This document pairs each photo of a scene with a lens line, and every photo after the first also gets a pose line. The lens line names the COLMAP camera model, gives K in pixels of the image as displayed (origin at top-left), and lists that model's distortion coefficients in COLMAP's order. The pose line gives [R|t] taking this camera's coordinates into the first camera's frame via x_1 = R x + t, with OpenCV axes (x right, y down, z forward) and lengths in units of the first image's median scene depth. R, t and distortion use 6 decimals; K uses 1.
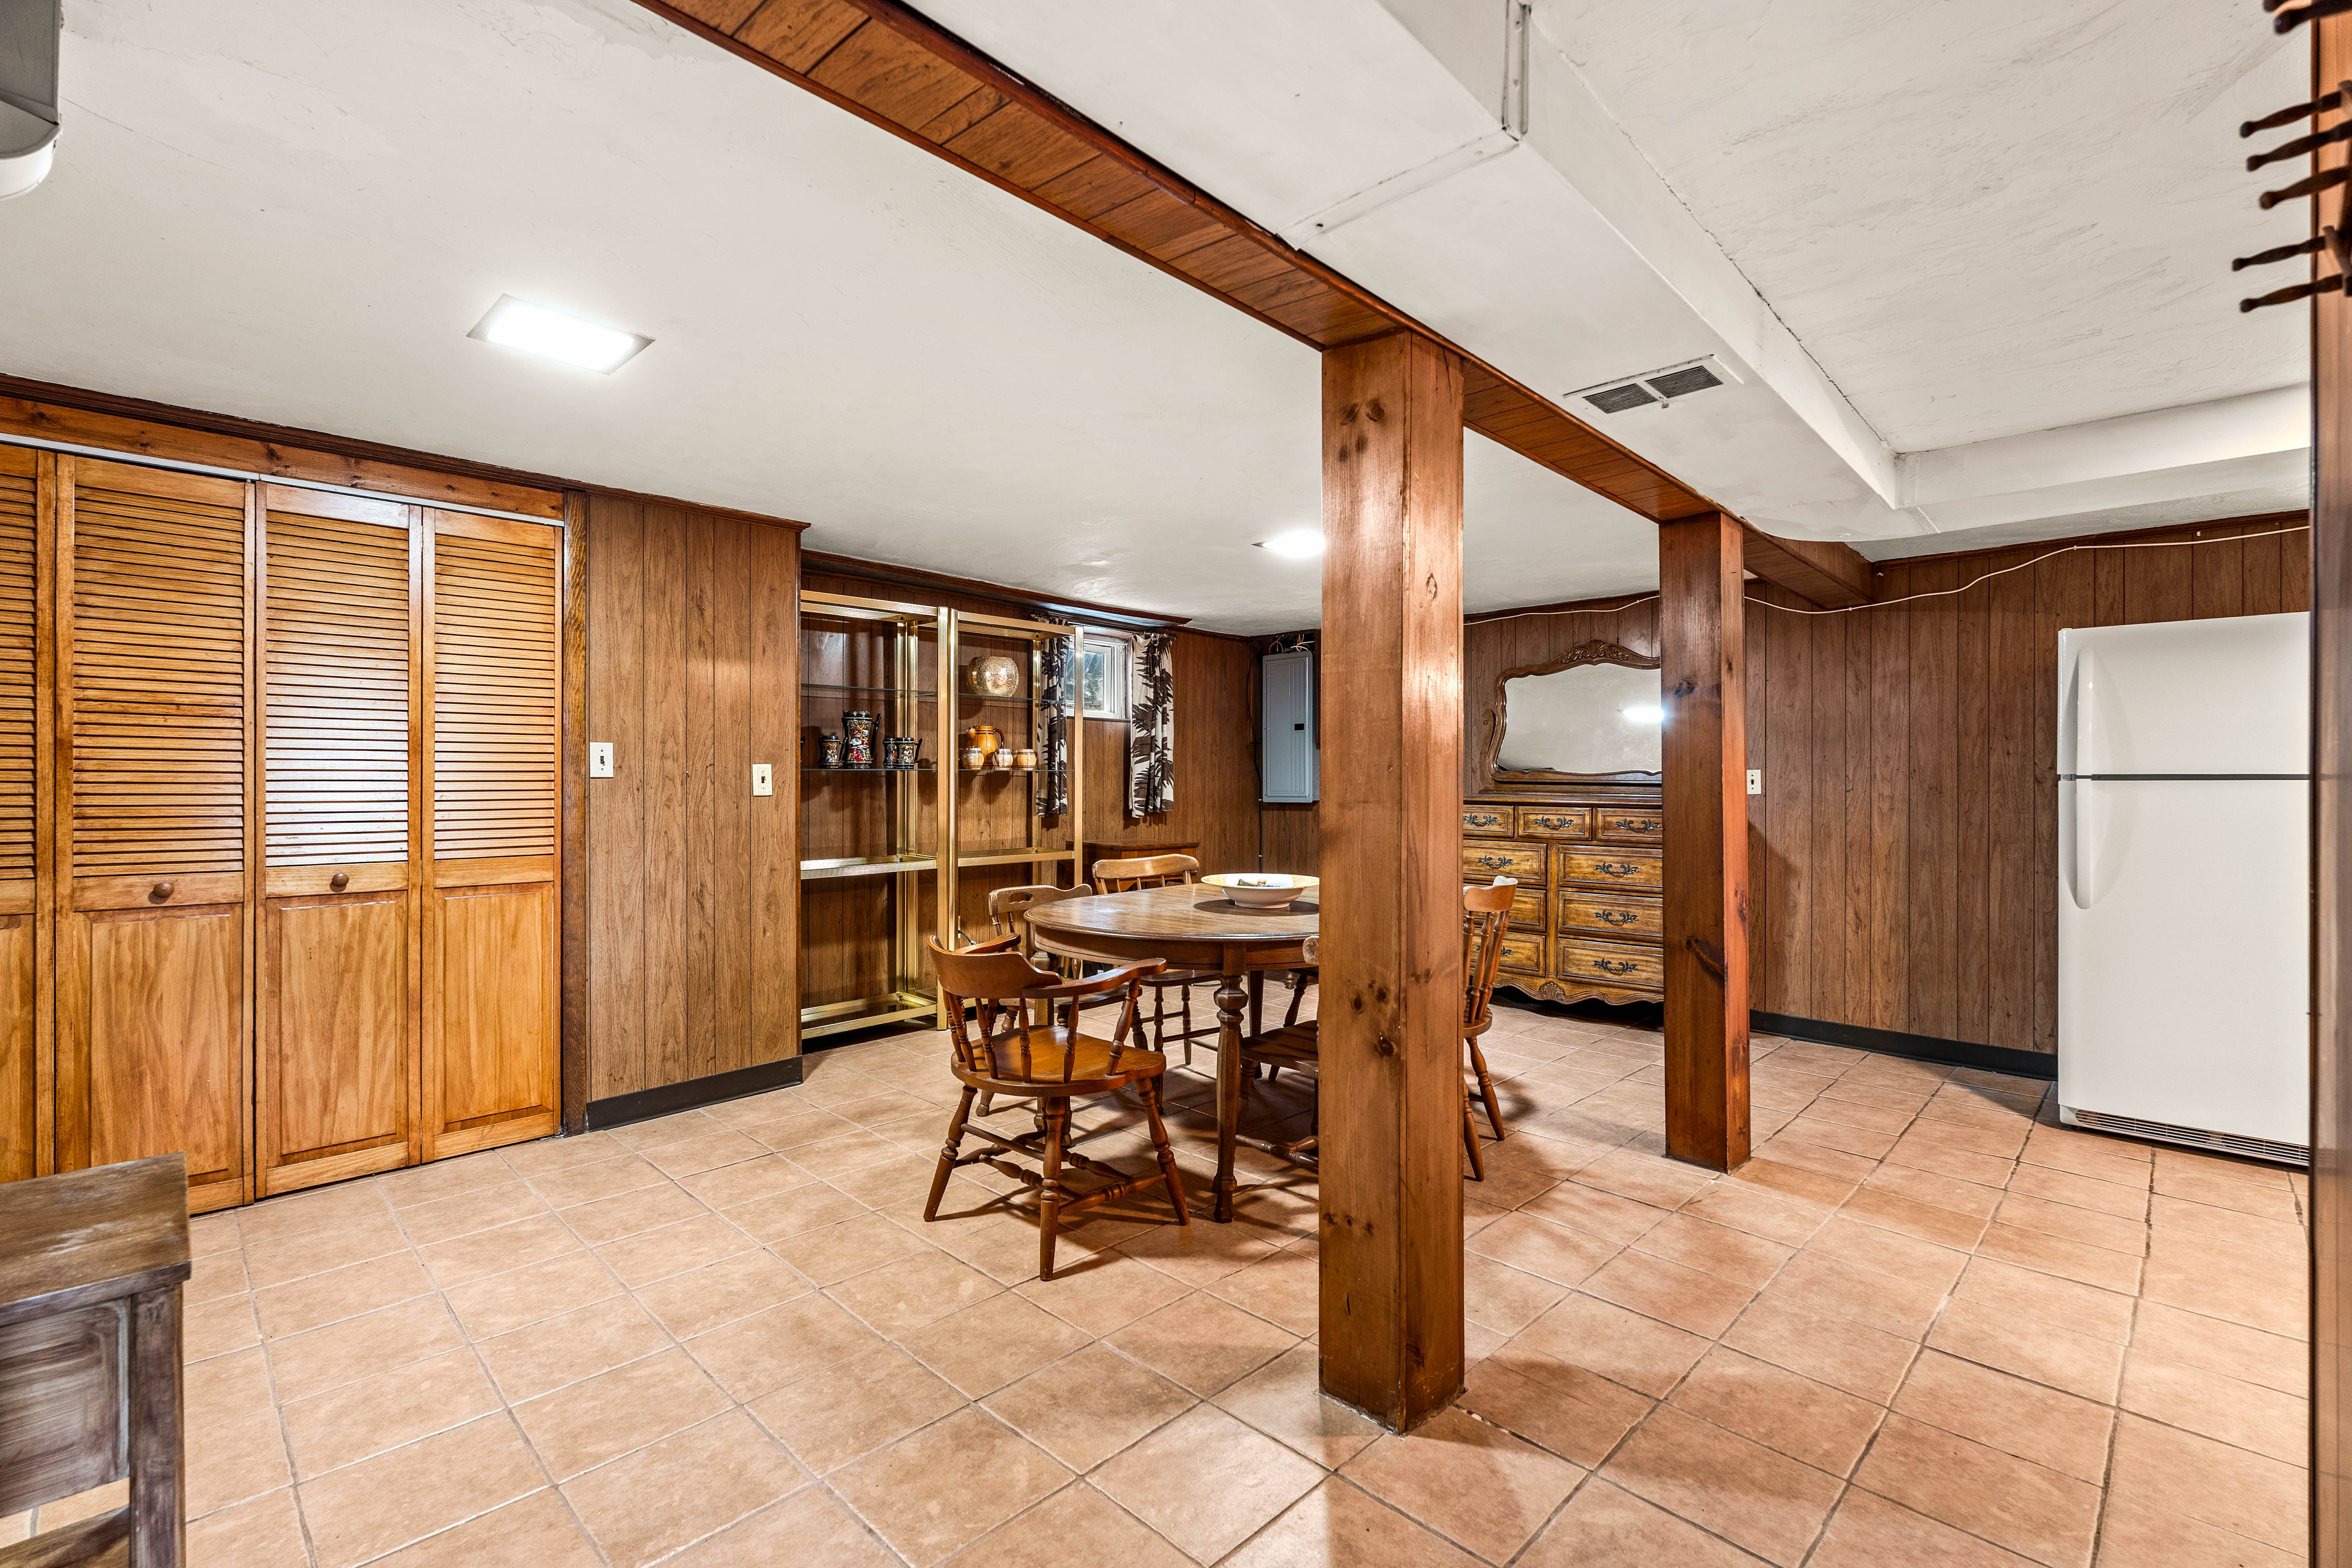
lens RADIAL K [[1042.4, 0, 1170.3], [0, 1042.4, 789.7], [0, 0, 1]] dist [-0.000306, 0.000101]
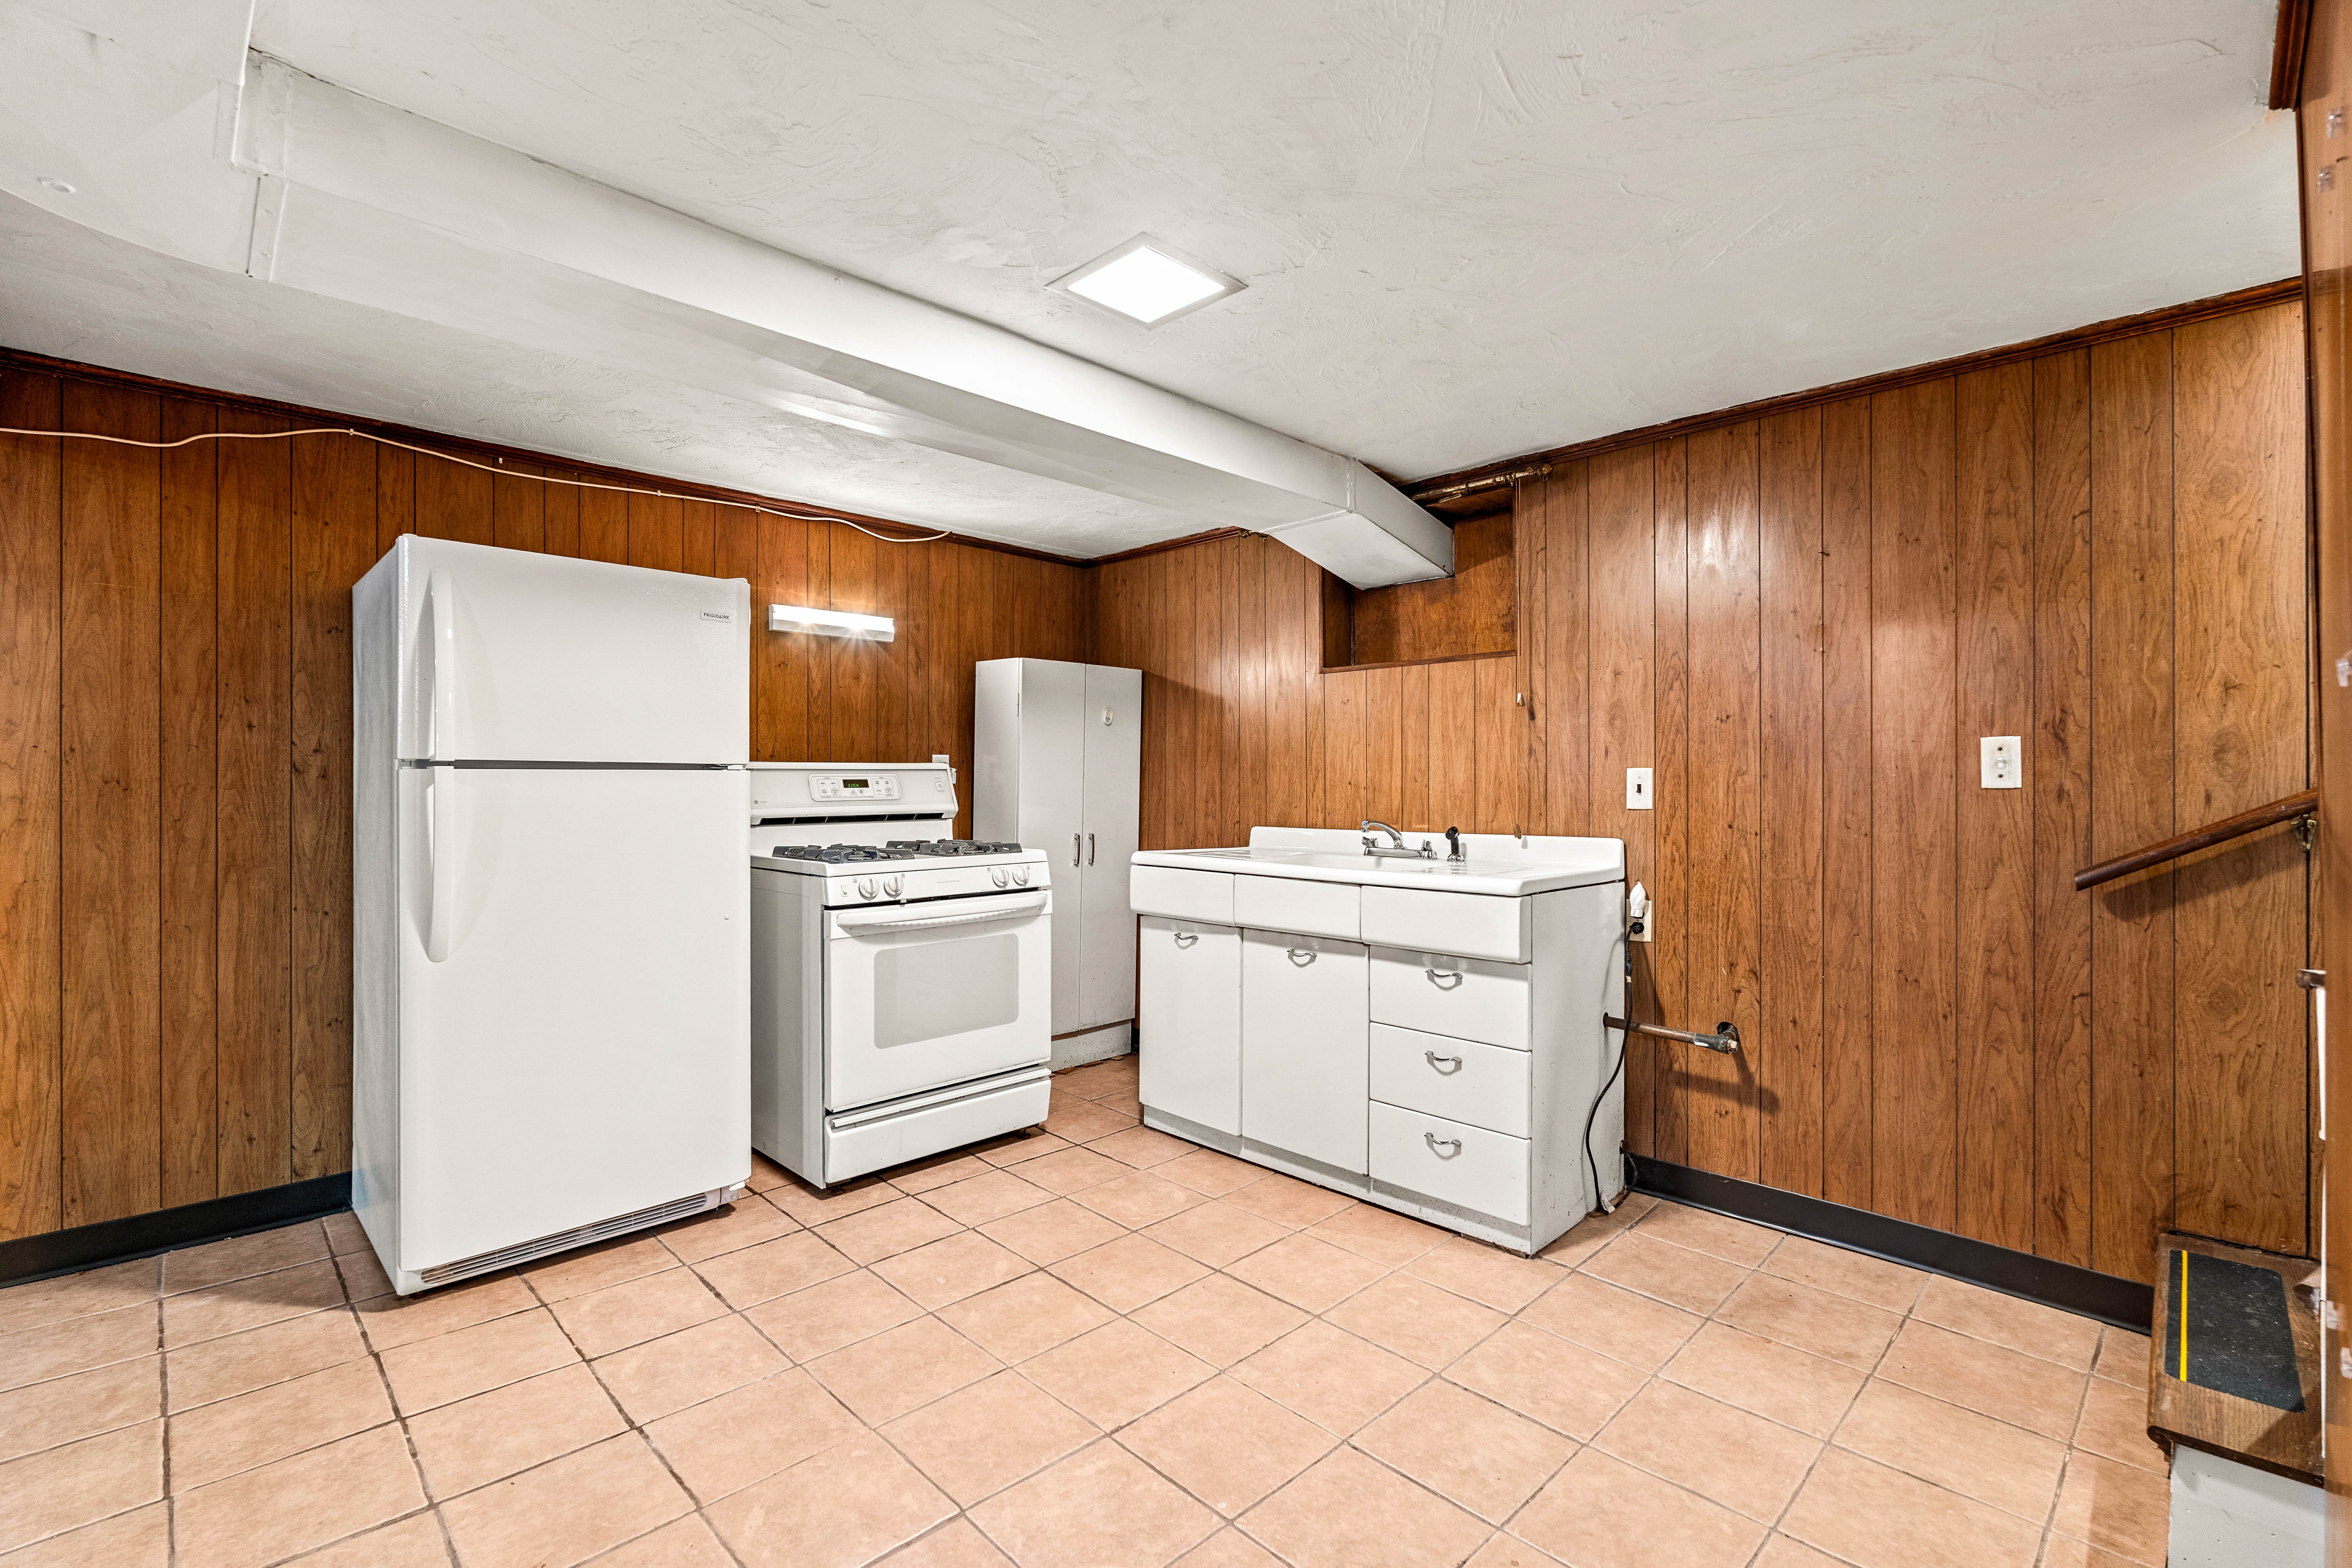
lens RADIAL K [[1040.0, 0, 1176.7], [0, 1040.0, 776.3], [0, 0, 1]] dist [-0.002275, 0.000254]
pose [[0.017907, 0.001561, 0.999838, 0.178931], [0.003319, 0.999993, -0.001621, -0.001294], [-0.999834, 0.003348, 0.017902, 0.413743]]
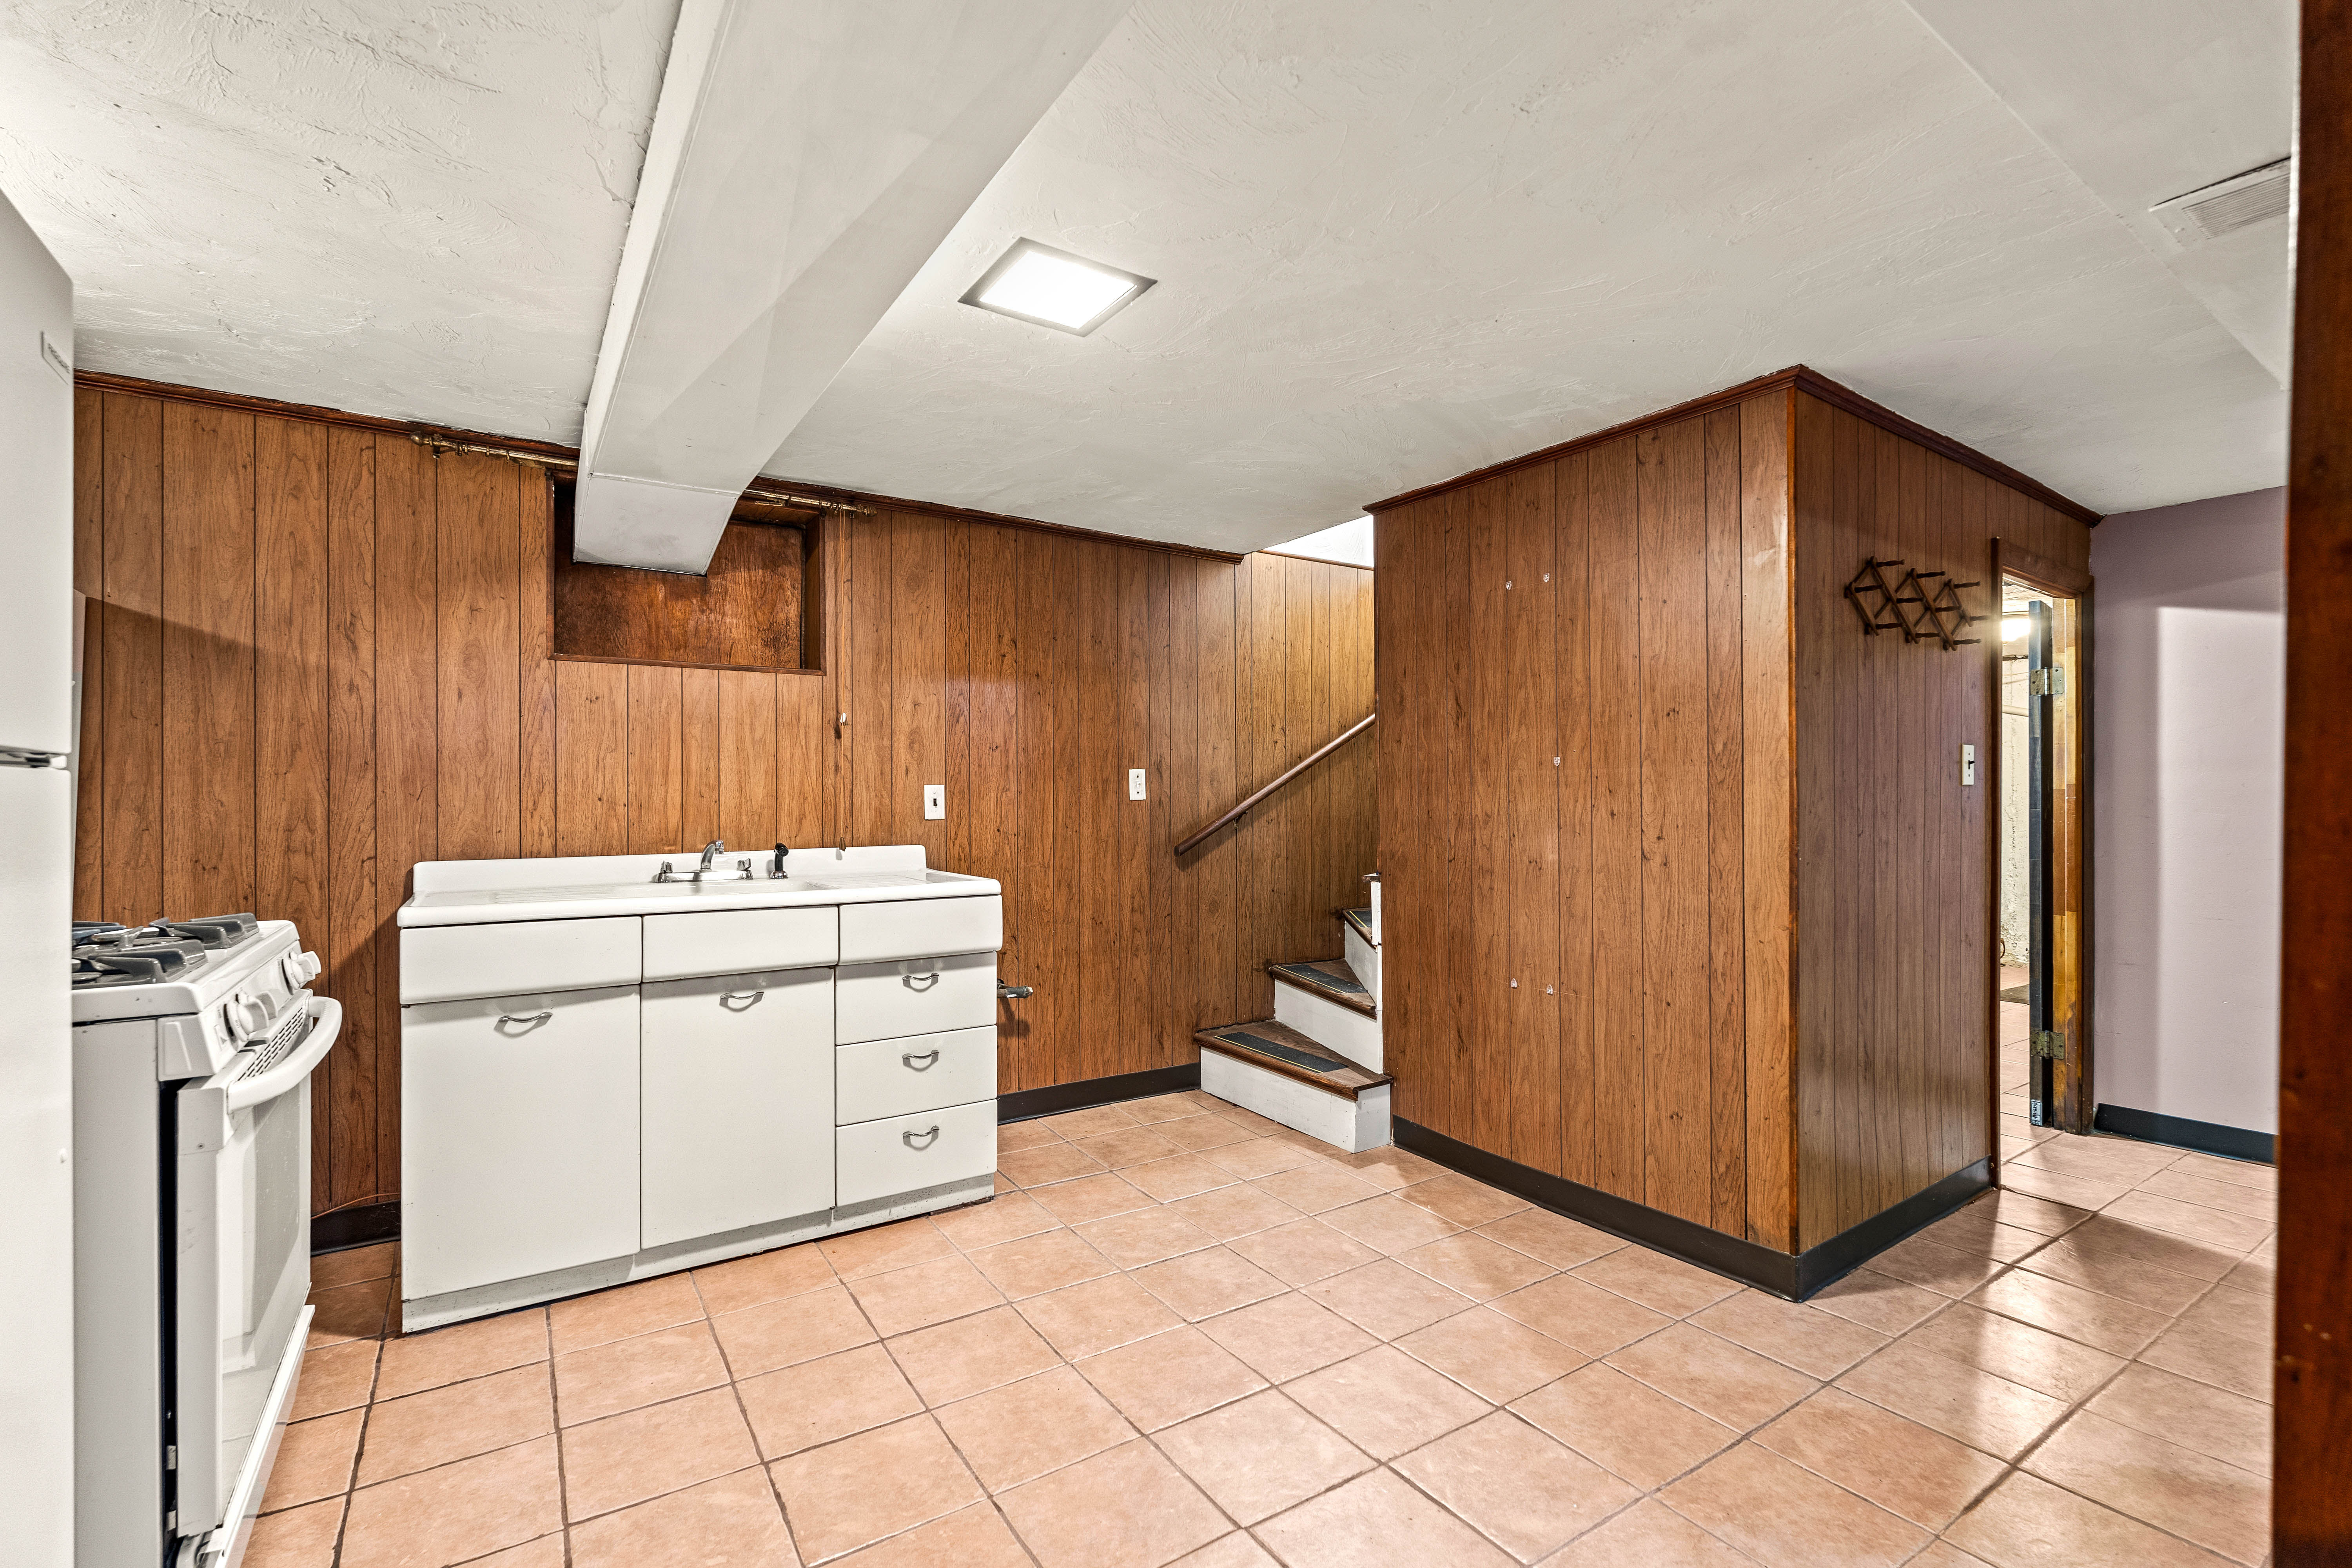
lens RADIAL K [[1042.4, 0, 1170.3], [0, 1042.4, 789.7], [0, 0, 1]] dist [-0.000306, 0.000101]
pose [[-0.976849, -0.002256, 0.213920, 0.503754], [-0.002198, 0.999997, 0.000510, -0.004066], [-0.213921, 0.000028, -0.976851, 0.880365]]
